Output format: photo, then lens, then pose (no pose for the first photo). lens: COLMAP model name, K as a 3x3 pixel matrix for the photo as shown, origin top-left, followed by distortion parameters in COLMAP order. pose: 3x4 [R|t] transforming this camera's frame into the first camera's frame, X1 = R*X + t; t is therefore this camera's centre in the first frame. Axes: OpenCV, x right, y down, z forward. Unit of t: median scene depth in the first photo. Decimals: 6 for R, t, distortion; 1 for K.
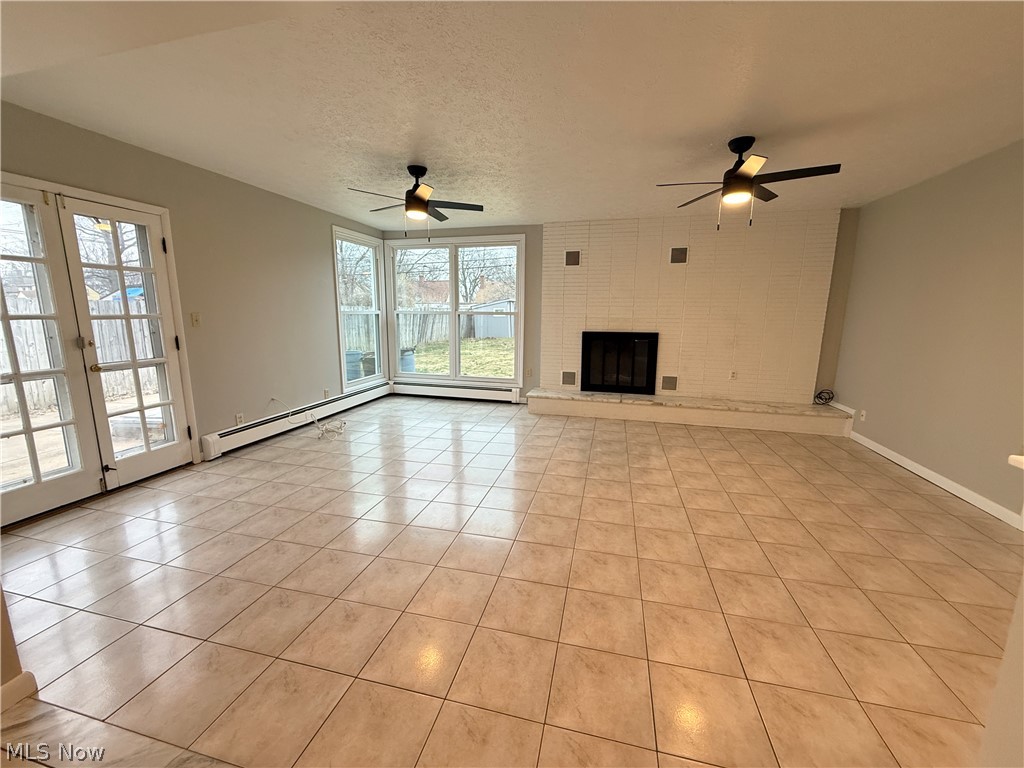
lens RADIAL K [[406.8, 0, 512.0], [0, 406.8, 384.0], [0, 0, 1]] dist [0.001074, 0.000146]
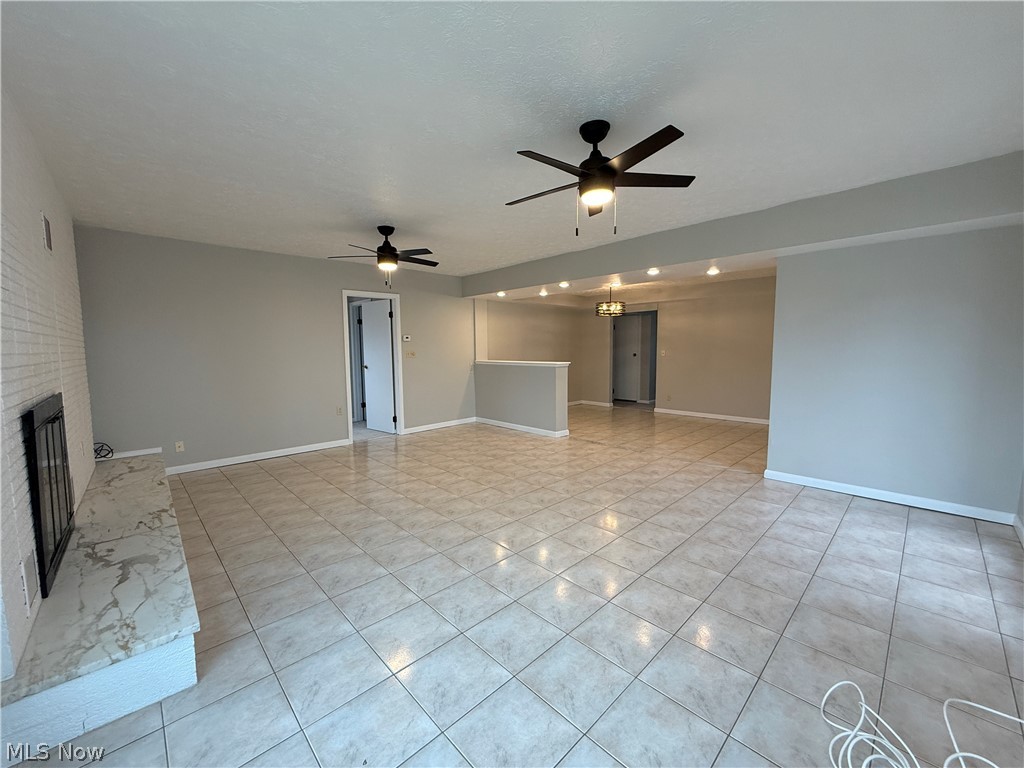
lens RADIAL K [[406.8, 0, 512.0], [0, 406.8, 384.0], [0, 0, 1]] dist [0.001074, 0.000146]
pose [[-0.846820, -0.047182, 0.529783, -0.575923], [0.095526, 0.966370, 0.238755, -0.359330], [-0.523231, 0.252791, -0.813834, 2.025182]]
